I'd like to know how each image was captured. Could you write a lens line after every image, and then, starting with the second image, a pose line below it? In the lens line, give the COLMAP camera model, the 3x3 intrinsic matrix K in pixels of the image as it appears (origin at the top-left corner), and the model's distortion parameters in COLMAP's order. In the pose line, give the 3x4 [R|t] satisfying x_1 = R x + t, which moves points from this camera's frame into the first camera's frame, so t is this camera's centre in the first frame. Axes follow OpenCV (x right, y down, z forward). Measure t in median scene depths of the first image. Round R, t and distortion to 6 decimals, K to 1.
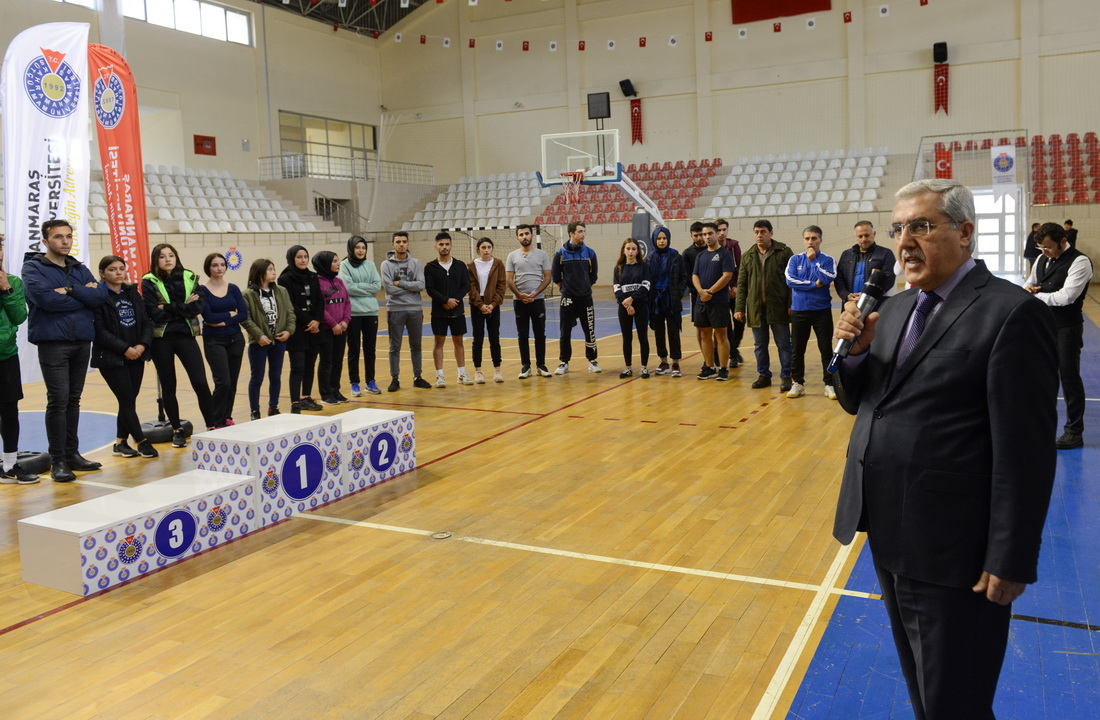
lens RADIAL K [[834.4, 0, 586.4], [0, 834.4, 305.4], [0, 0, 1]] dist [-0.015497, -0.002172]
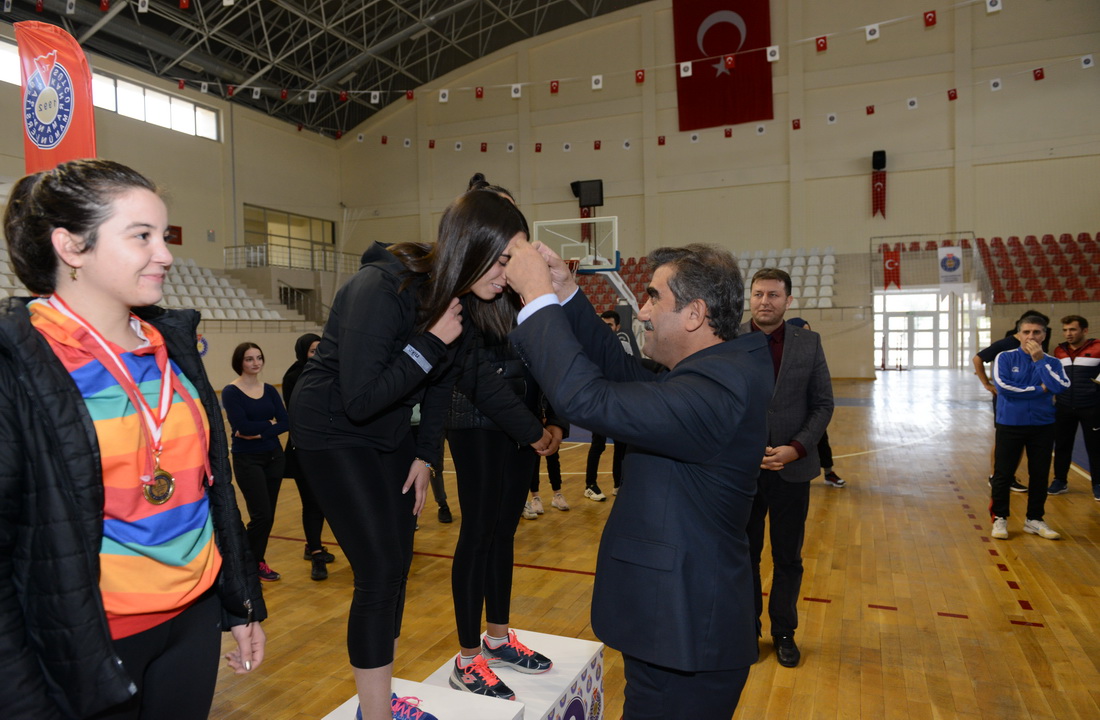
lens RADIAL K [[743.5, 0, 545.0], [0, 743.5, 362.1], [0, 0, 1]] dist [-0.017427, 0.000253]
pose [[0.998929, 0.011209, 0.044889, -0.042126], [-0.009523, 0.999247, -0.037618, -0.005834], [-0.045277, 0.037150, 0.998283, 0.082326]]
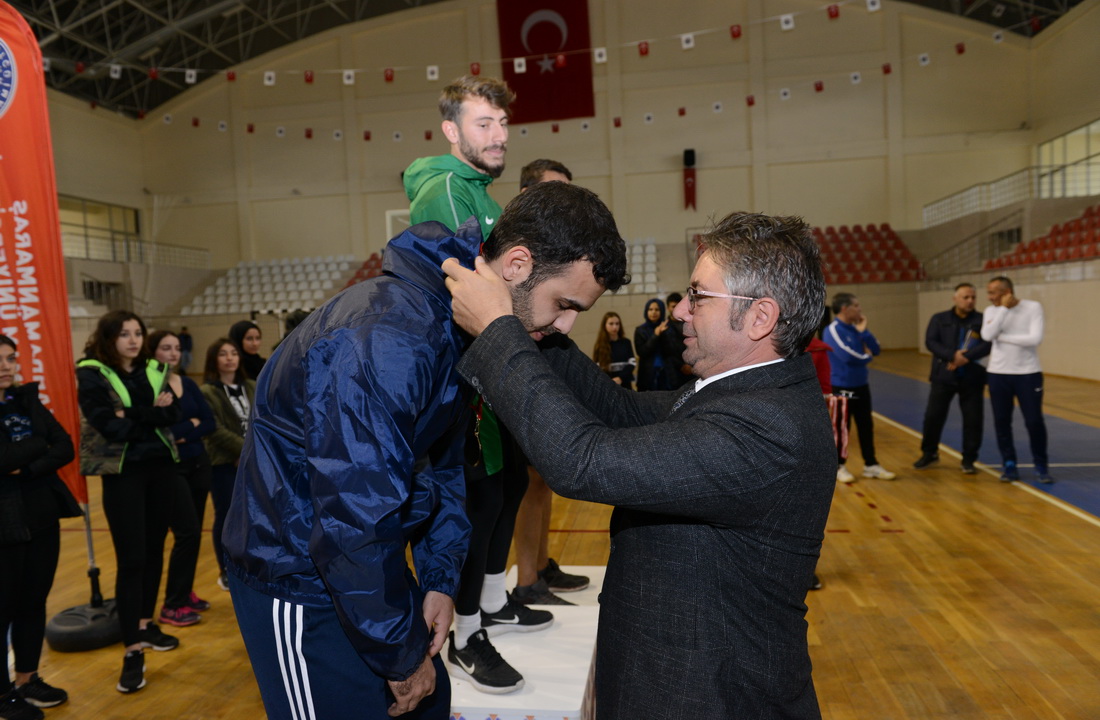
lens RADIAL K [[735.3, 0, 552.1], [0, 735.3, 363.0], [0, 0, 1]] dist [-0.015791, -0.001588]
pose [[0.957220, -0.028913, 0.287912, -0.065703], [0.035867, 0.999178, -0.018908, -0.003240], [-0.287128, 0.028426, 0.957470, 0.074803]]
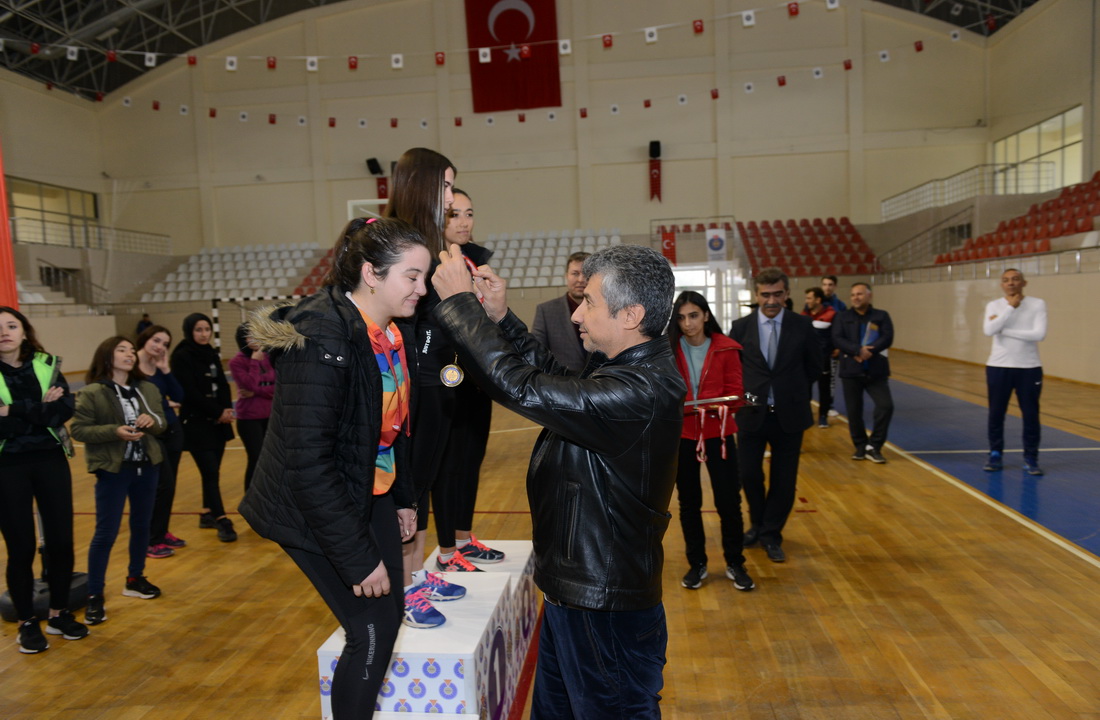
lens RADIAL K [[737.8, 0, 549.4], [0, 737.8, 365.4], [0, 0, 1]] dist [-0.020765, 0.003339]
pose [[0.945957, -0.030205, 0.322881, -0.062536], [0.031770, 0.999495, 0.000424, -0.003366], [-0.322731, 0.009857, 0.946439, 0.064021]]
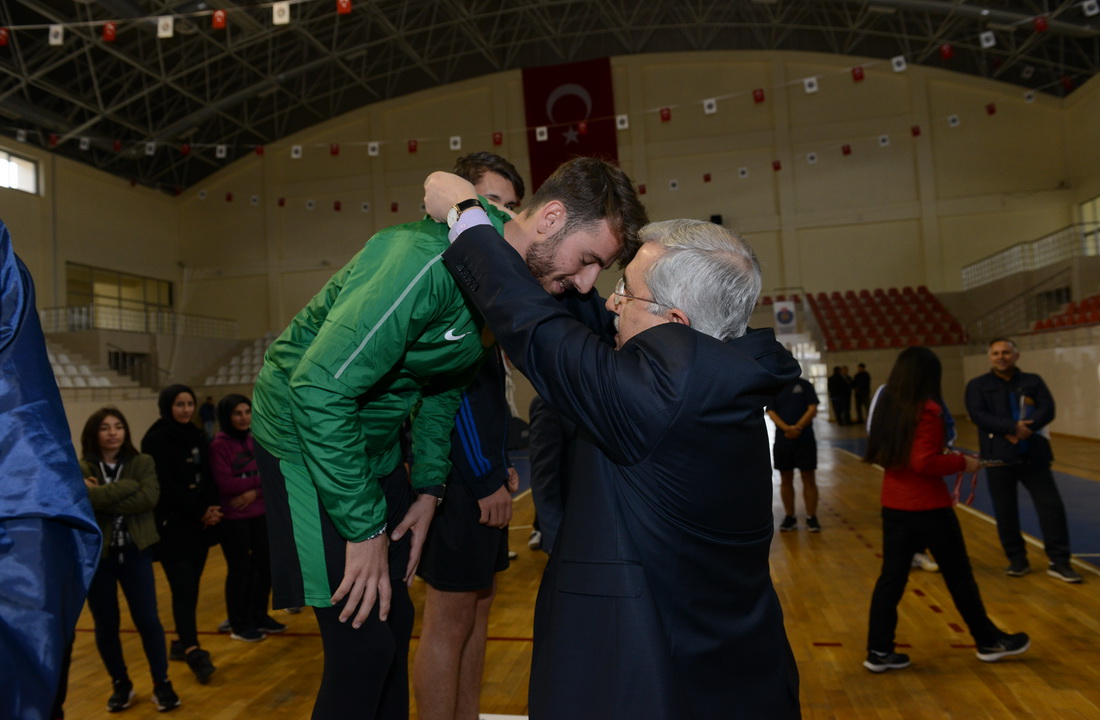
lens RADIAL K [[738.4, 0, 550.6], [0, 738.4, 355.2], [0, 0, 1]] dist [-0.014476, -0.003185]
pose [[0.969228, -0.006176, 0.246087, -0.051731], [0.037988, 0.991463, -0.124733, -0.003515], [-0.243216, 0.130243, 0.961188, 0.094297]]
